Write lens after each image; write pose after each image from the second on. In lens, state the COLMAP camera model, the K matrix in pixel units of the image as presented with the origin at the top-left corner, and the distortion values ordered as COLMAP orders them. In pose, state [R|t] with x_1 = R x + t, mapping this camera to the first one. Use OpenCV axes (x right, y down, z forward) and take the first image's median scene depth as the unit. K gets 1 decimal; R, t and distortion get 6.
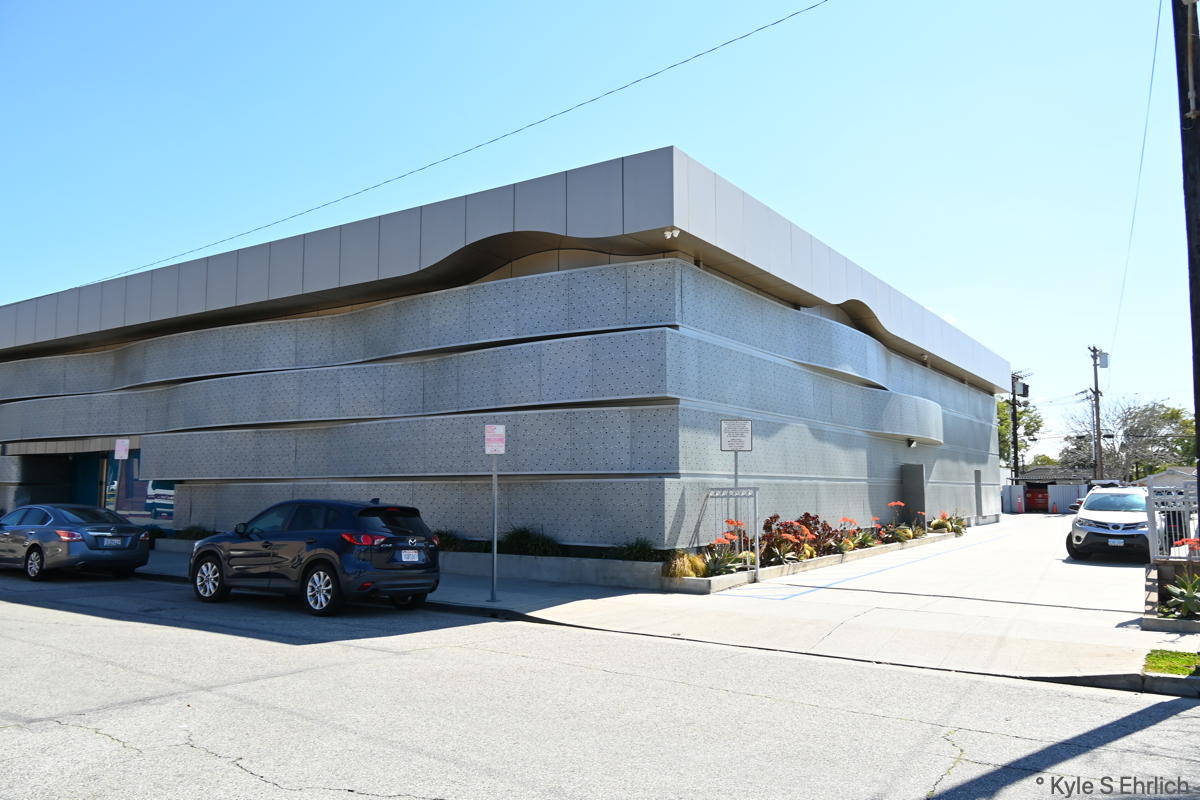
lens RADIAL K [[909.1, 0, 601.3], [0, 909.1, 400.0], [0, 0, 1]] dist [0.021775, -0.022228]
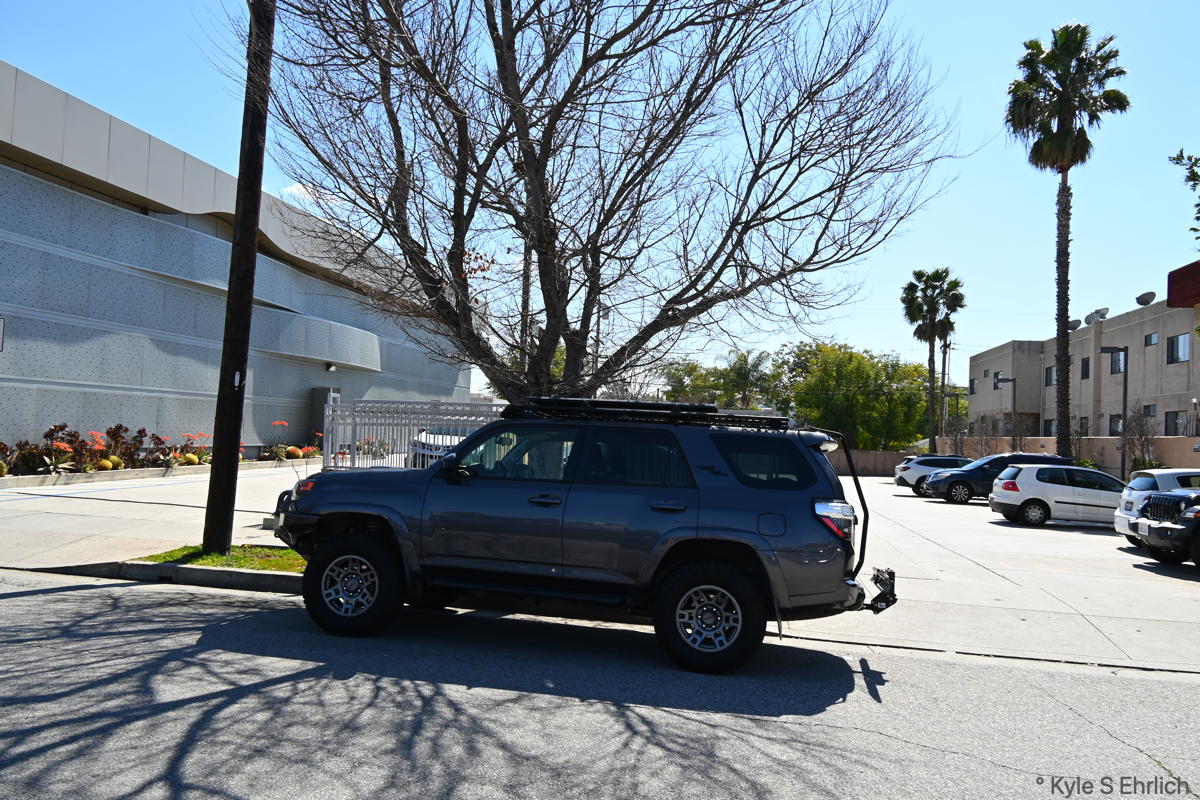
lens RADIAL K [[908.9, 0, 602.2], [0, 908.9, 400.5], [0, 0, 1]] dist [0.030622, -0.035359]
pose [[0.913796, 0.053350, 0.402654, 0.358632], [-0.083064, 0.994931, 0.056685, 0.001833], [-0.397588, -0.085245, 0.913596, -0.102655]]
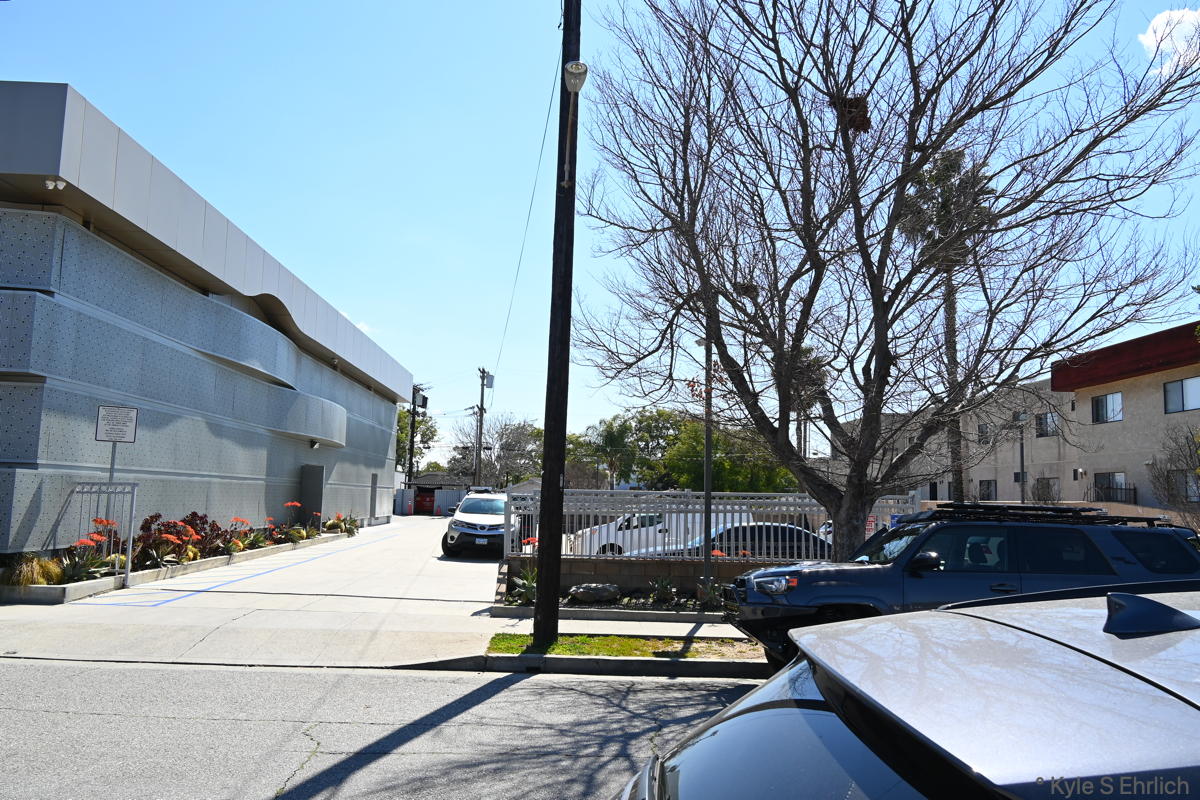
lens RADIAL K [[909.1, 0, 601.3], [0, 909.1, 400.0], [0, 0, 1]] dist [0.021775, -0.022228]
pose [[0.806911, 0.086518, 0.584303, 0.006348], [-0.086024, 0.995881, -0.028664, 0.000013], [-0.584376, -0.027134, 0.811030, -0.003667]]
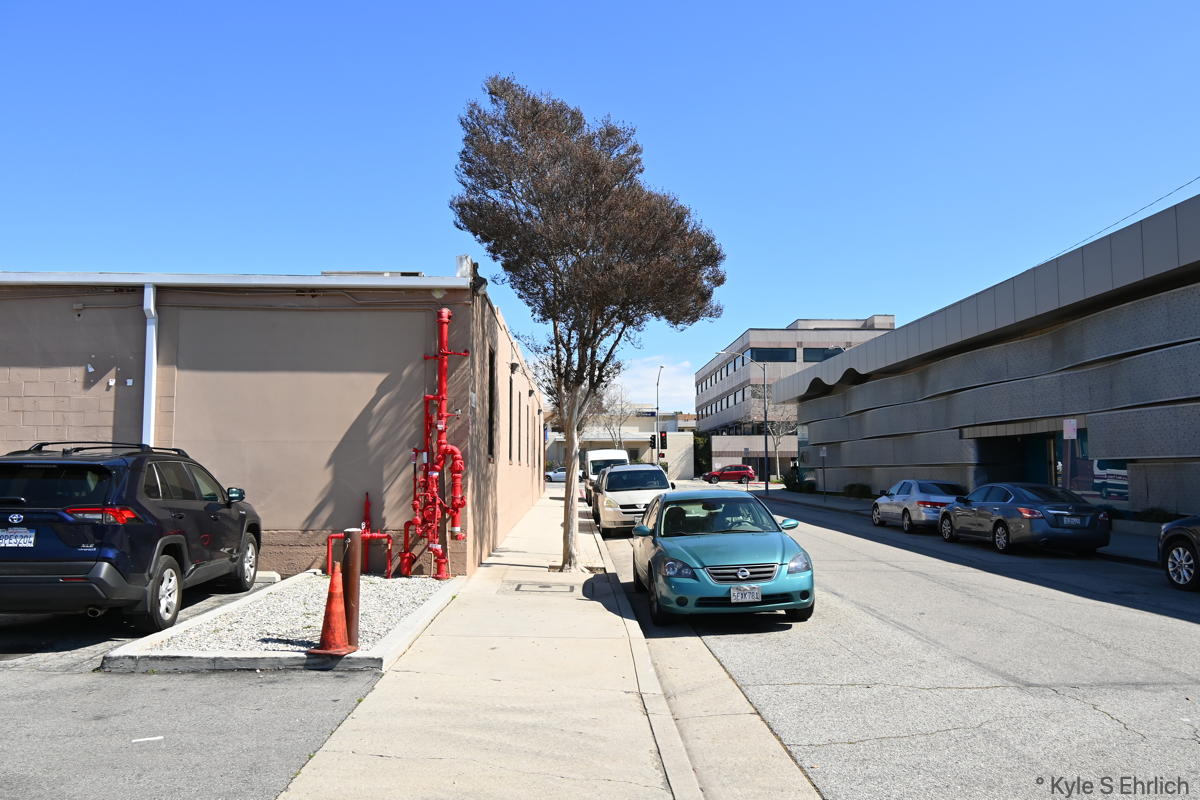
lens RADIAL K [[906.6, 0, 602.8], [0, 906.6, 399.5], [0, 0, 1]] dist [0.039650, -0.052741]
pose [[0.582585, -0.066862, -0.810015, -0.009939], [0.084172, 0.996215, -0.021693, -0.000241], [0.808400, -0.055543, 0.586008, -0.004965]]
